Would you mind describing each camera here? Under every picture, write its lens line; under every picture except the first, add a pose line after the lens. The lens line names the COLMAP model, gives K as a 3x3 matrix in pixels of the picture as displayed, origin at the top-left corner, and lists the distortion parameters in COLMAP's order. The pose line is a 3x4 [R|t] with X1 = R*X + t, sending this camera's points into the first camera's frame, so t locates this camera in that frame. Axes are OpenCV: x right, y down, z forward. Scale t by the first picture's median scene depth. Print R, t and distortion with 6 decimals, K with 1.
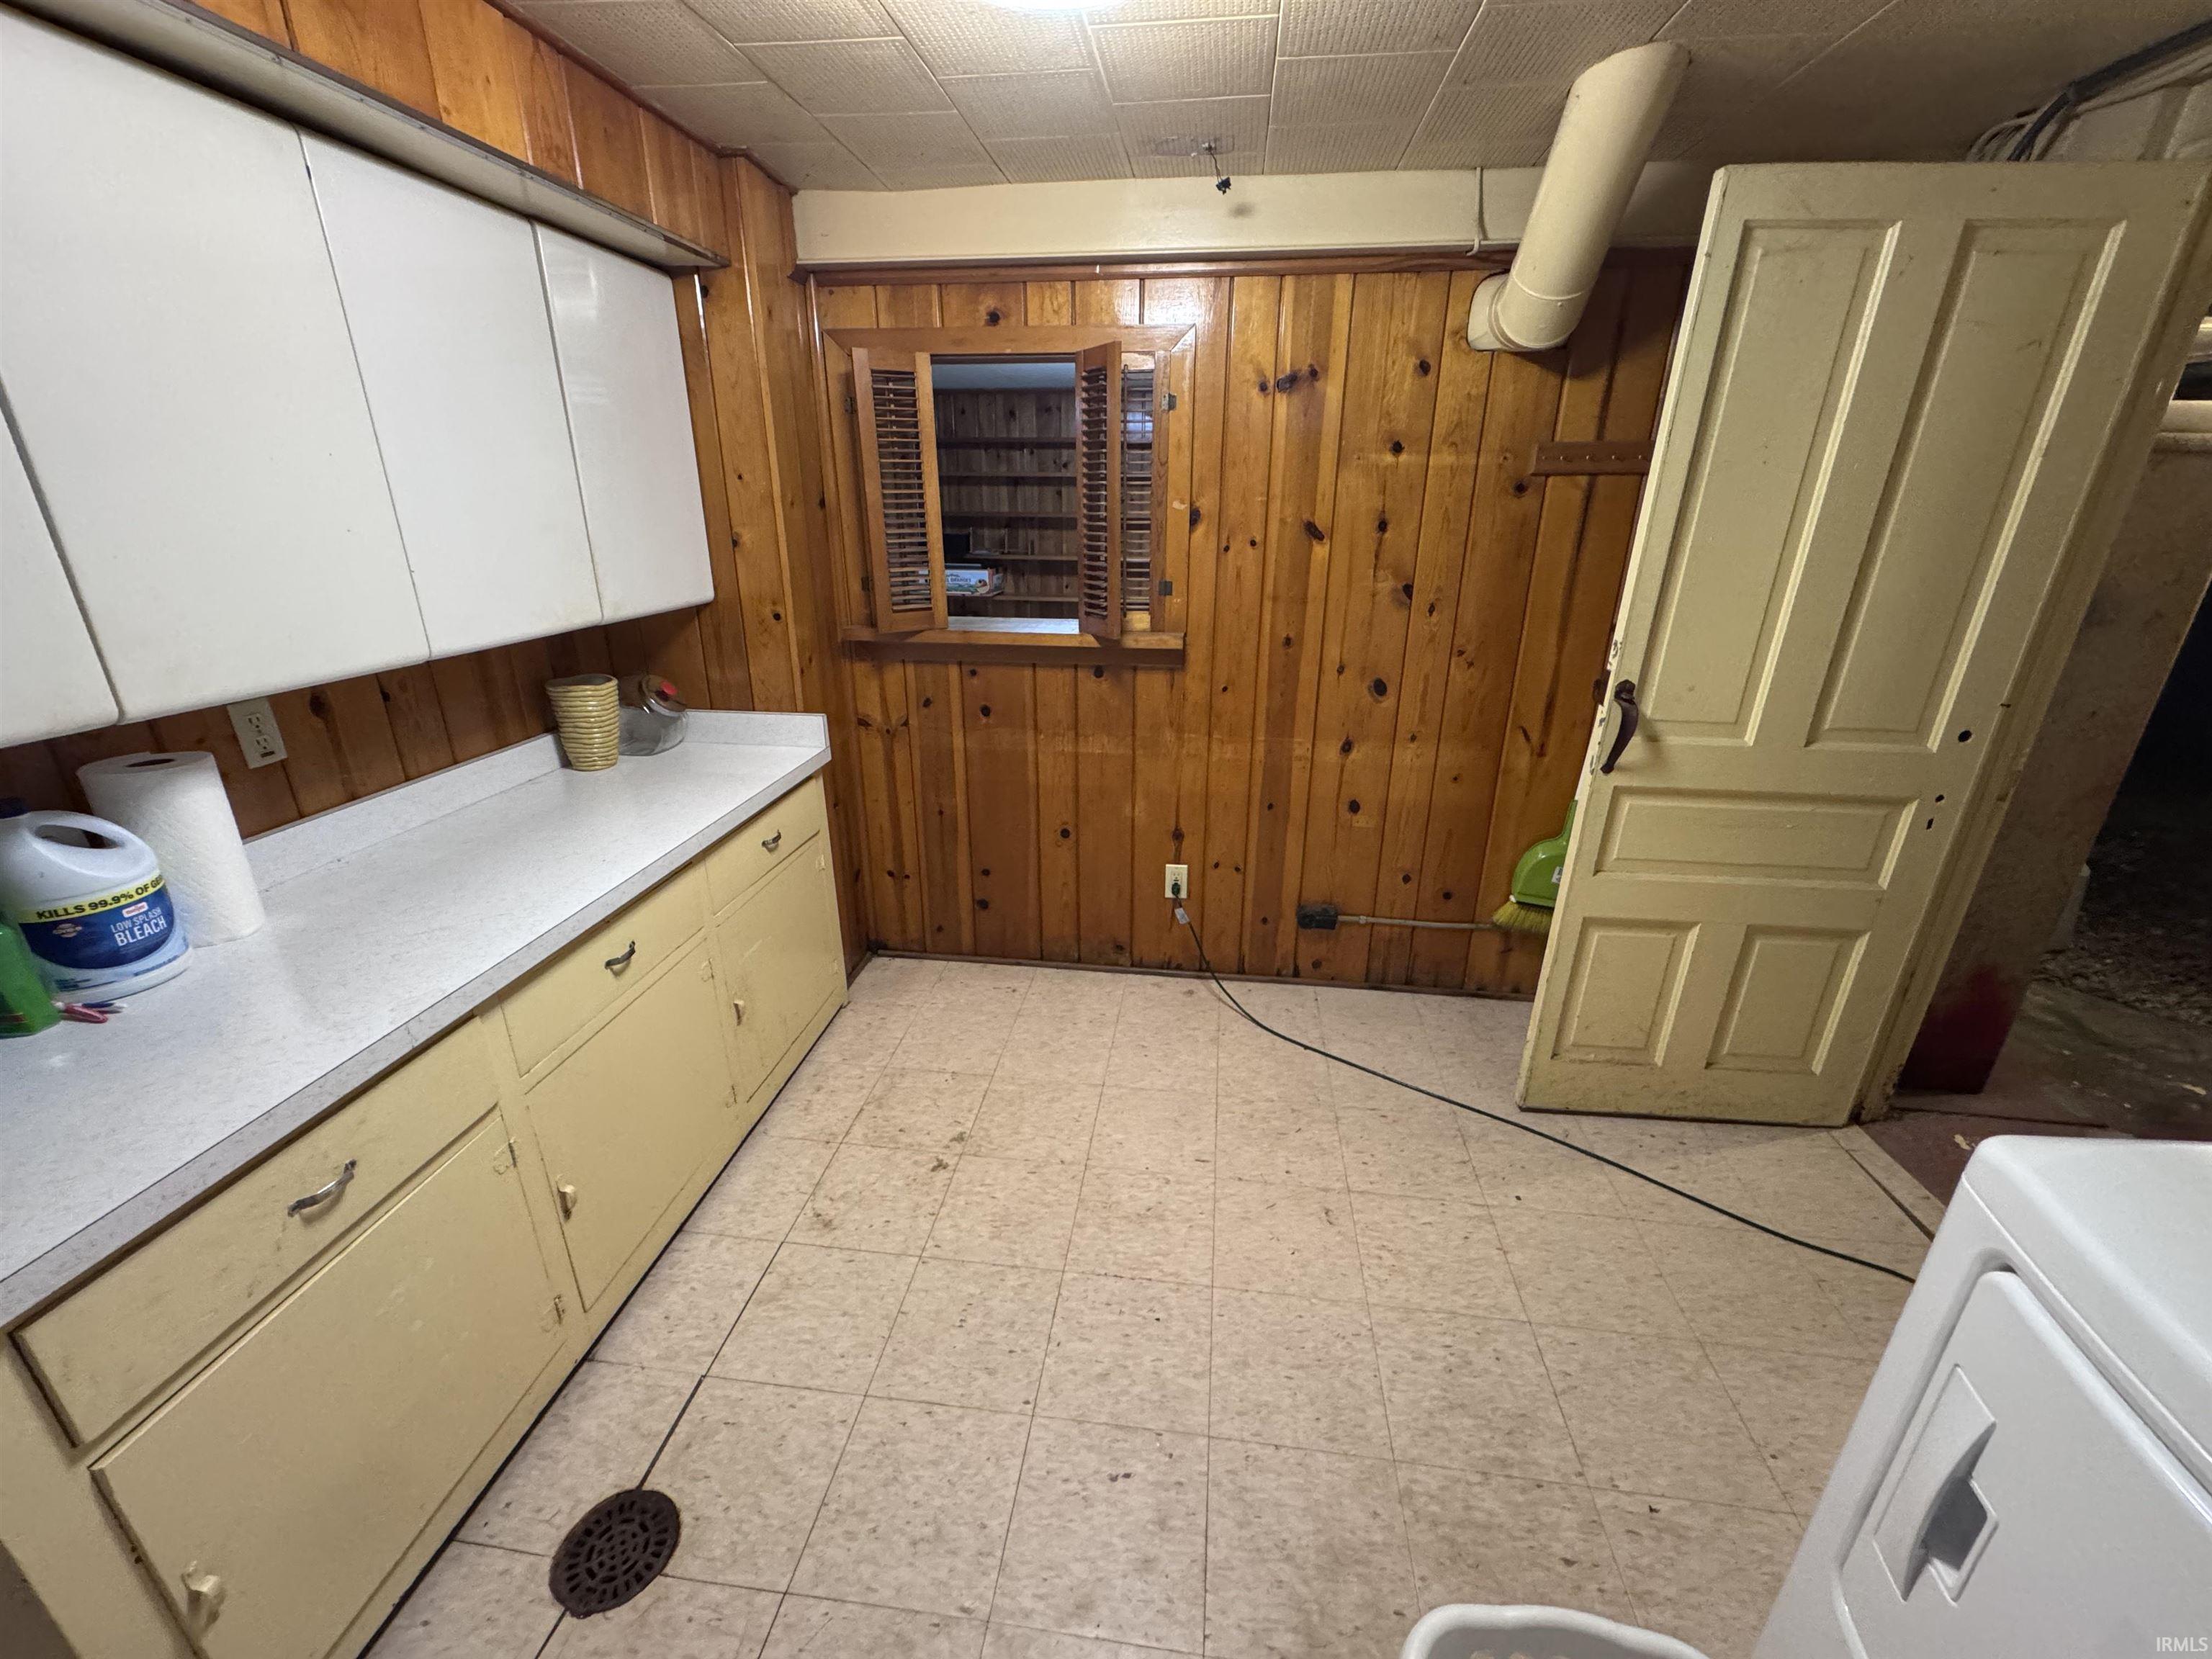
lens RADIAL K [[884.9, 0, 1111.4], [0, 884.9, 831.1], [0, 0, 1]] dist [-0.000745, 0.000920]
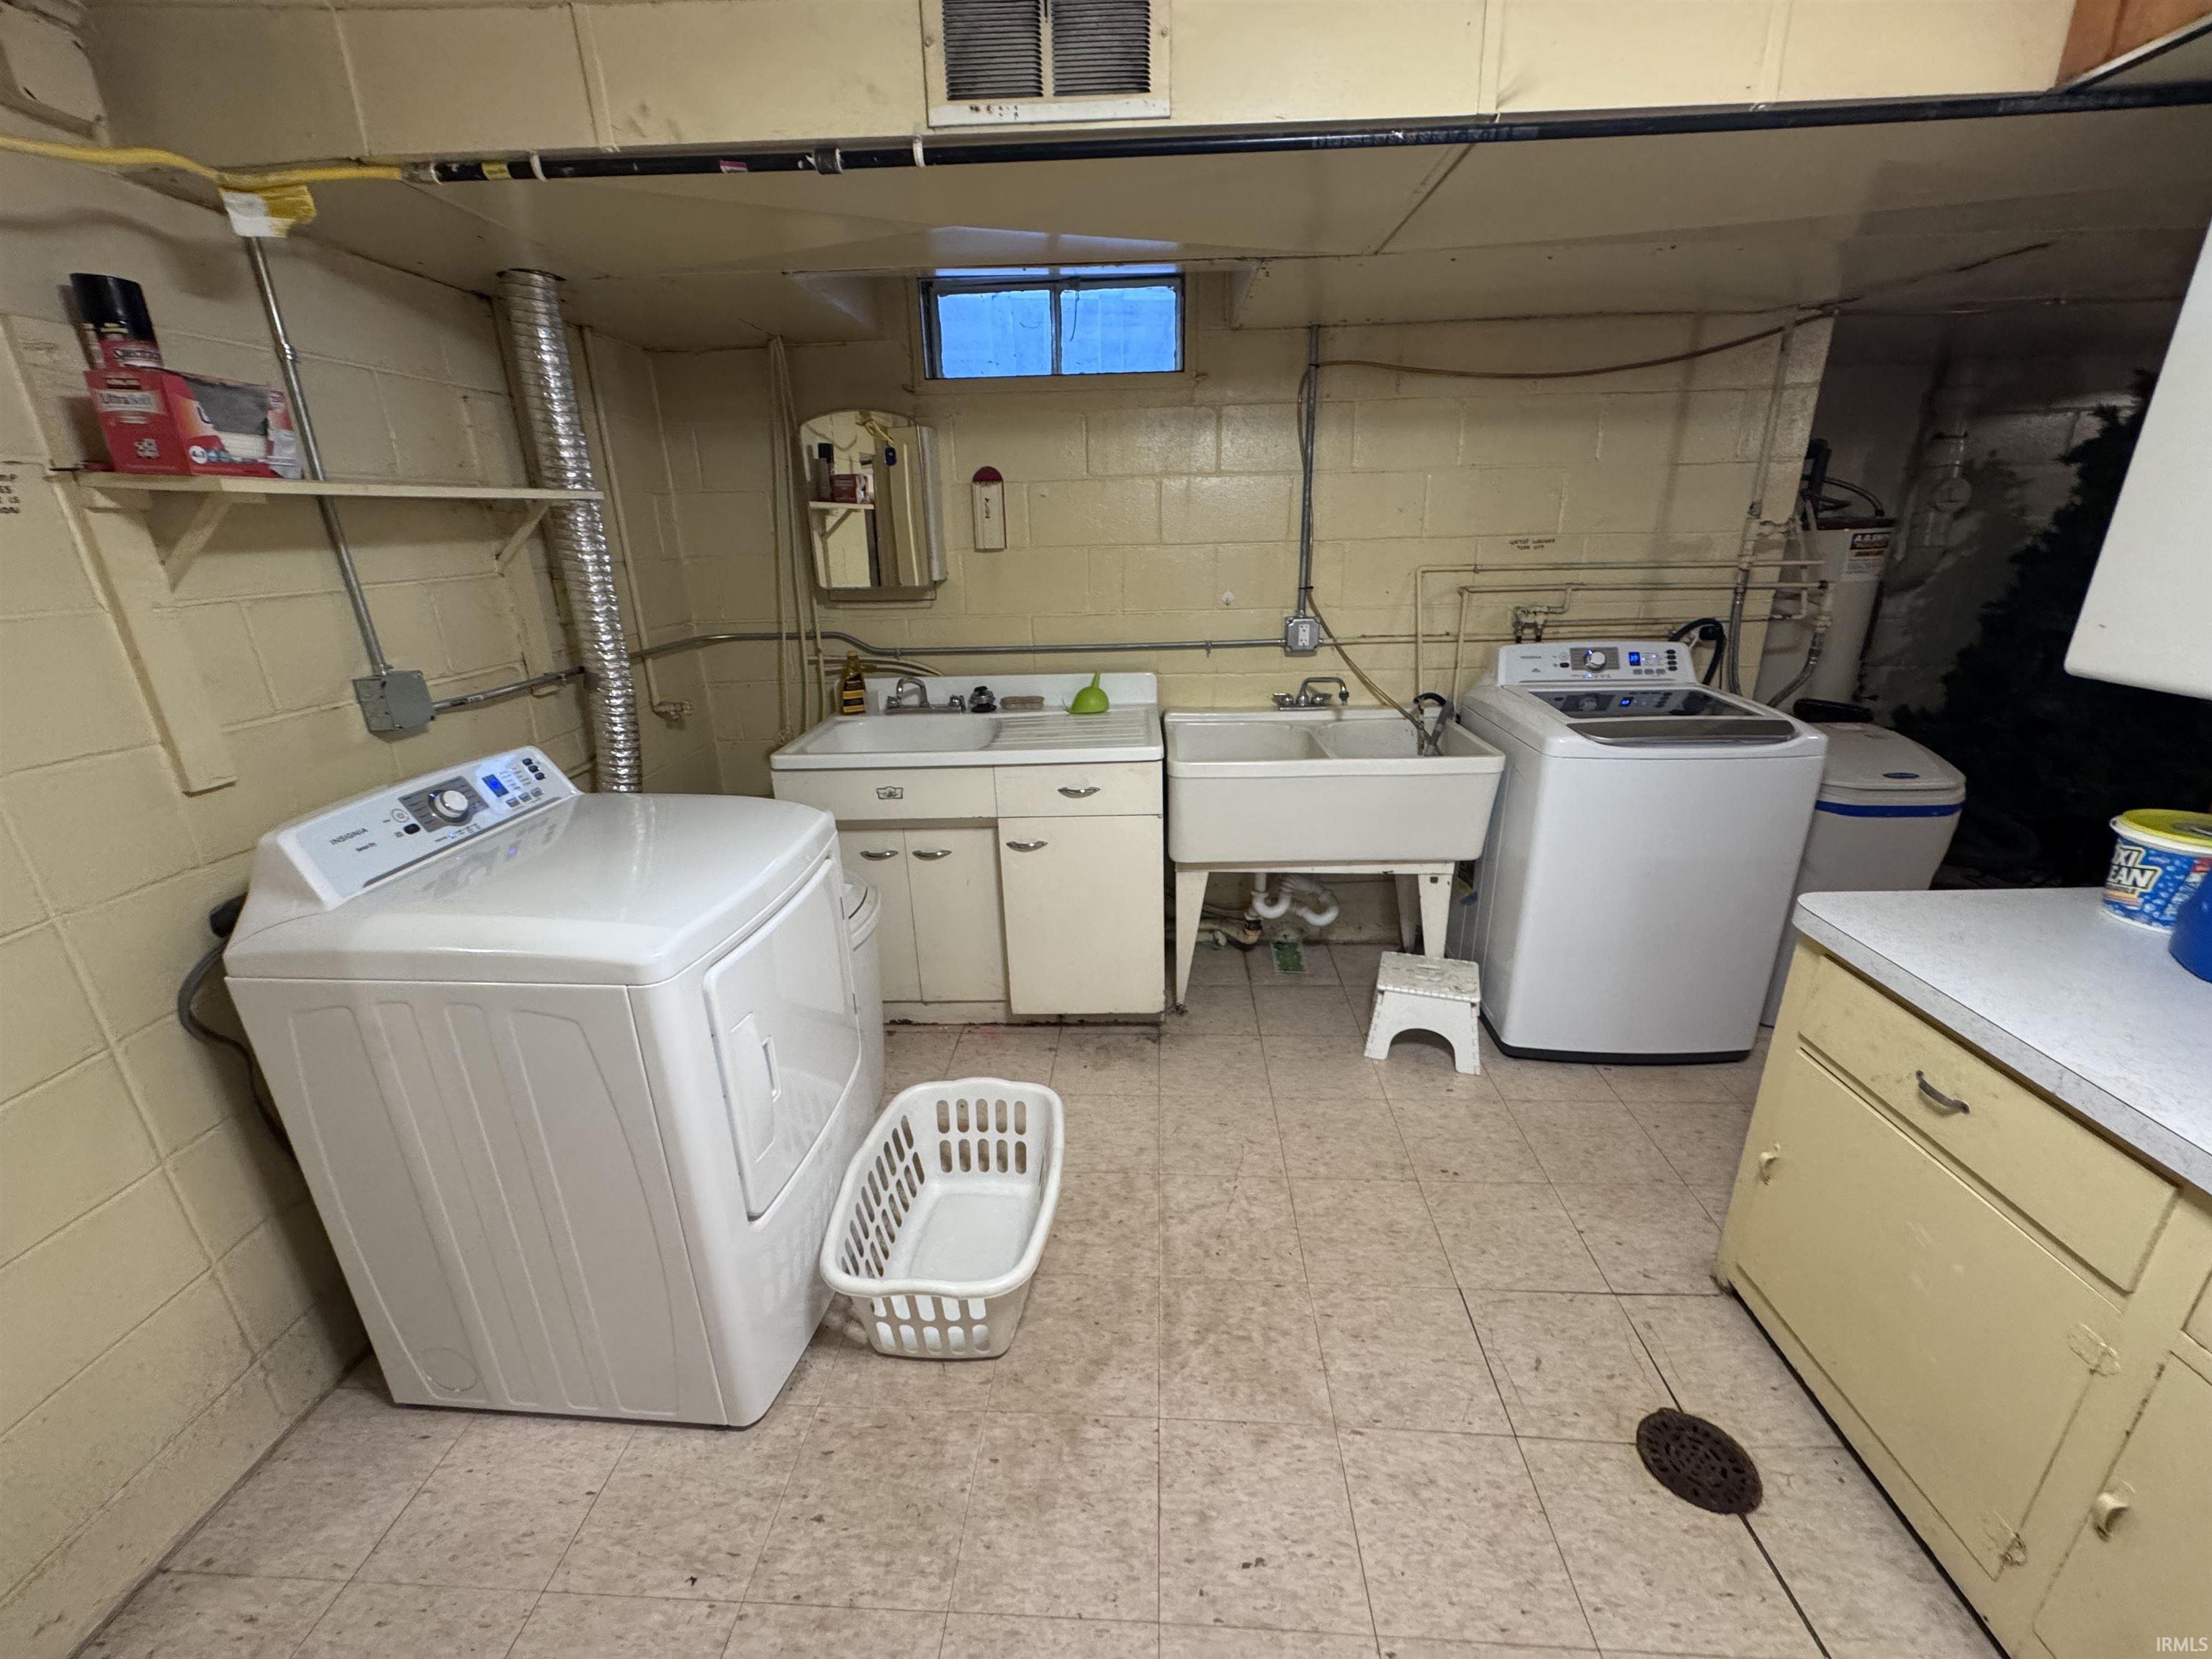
lens RADIAL K [[884.9, 0, 1108.4], [0, 884.9, 829.3], [0, 0, 1]] dist [-0.000745, 0.000920]
pose [[-0.997080, 0.046727, -0.060394, 0.191293], [-0.003073, 0.765720, 0.643167, -0.476707], [0.076298, 0.641474, -0.763341, 1.271775]]
